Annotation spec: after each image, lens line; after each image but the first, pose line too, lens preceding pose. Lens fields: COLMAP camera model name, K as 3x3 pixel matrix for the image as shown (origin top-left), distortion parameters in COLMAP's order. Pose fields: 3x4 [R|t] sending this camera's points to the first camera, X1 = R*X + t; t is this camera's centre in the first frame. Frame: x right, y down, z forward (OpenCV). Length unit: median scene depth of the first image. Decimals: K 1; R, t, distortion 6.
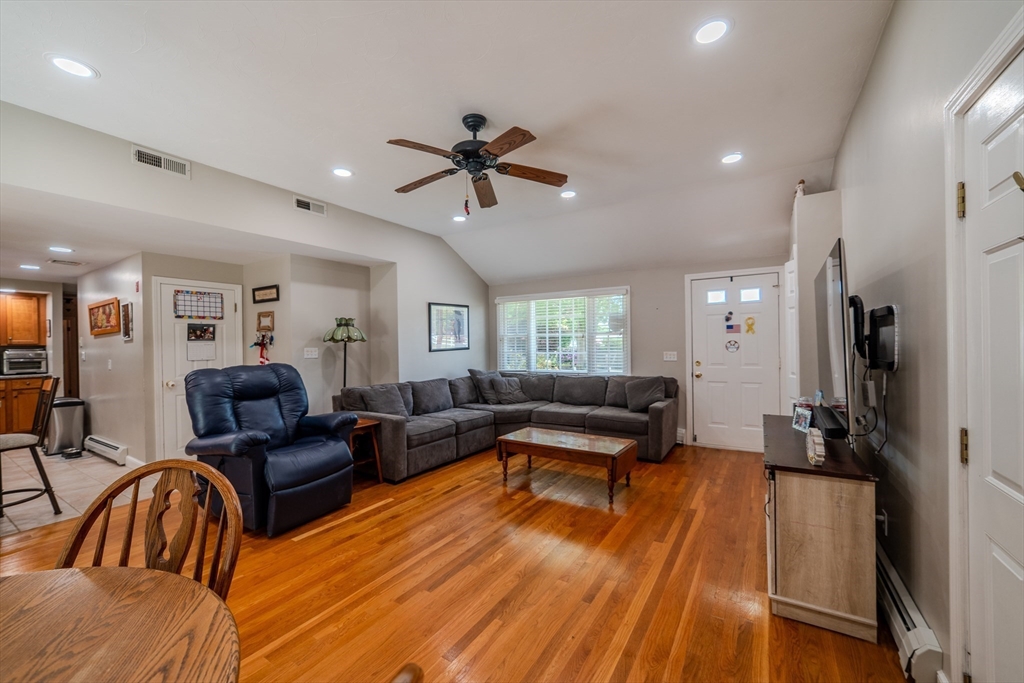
lens RADIAL K [[401.4, 0, 518.9], [0, 401.4, 343.6], [0, 0, 1]] dist [-0.009553, 0.003064]
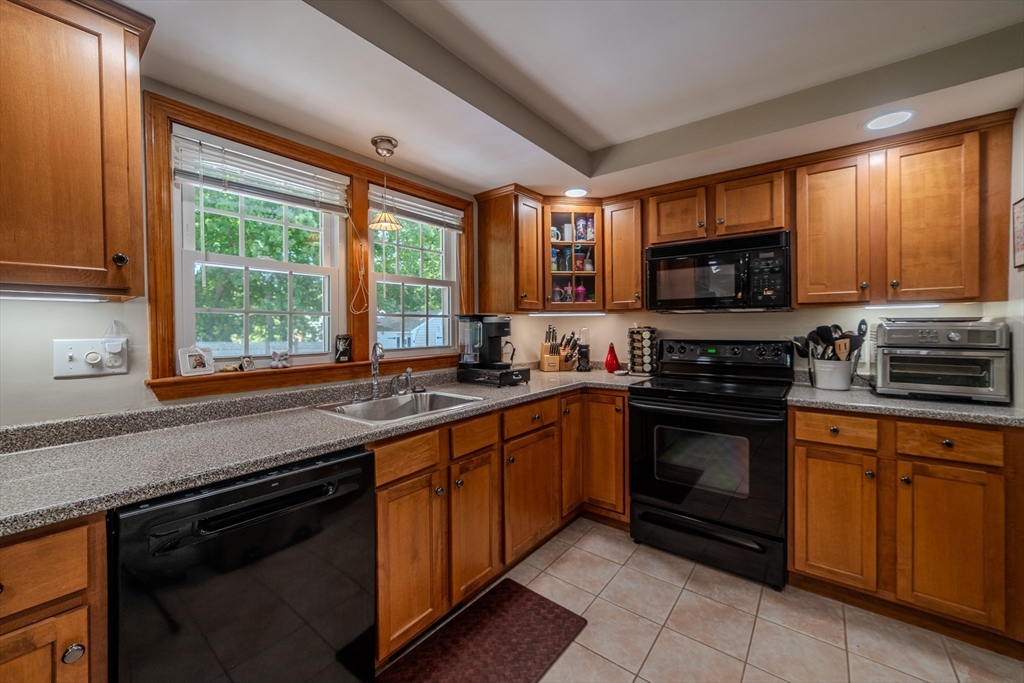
lens RADIAL K [[401.4, 0, 508.6], [0, 401.4, 331.9], [0, 0, 1]] dist [-0.009553, 0.003064]
pose [[-0.108871, 0.030248, -0.993596, -0.999123], [0.011172, 0.999511, 0.029204, 0.014860], [0.993993, -0.007921, -0.109156, 0.786041]]
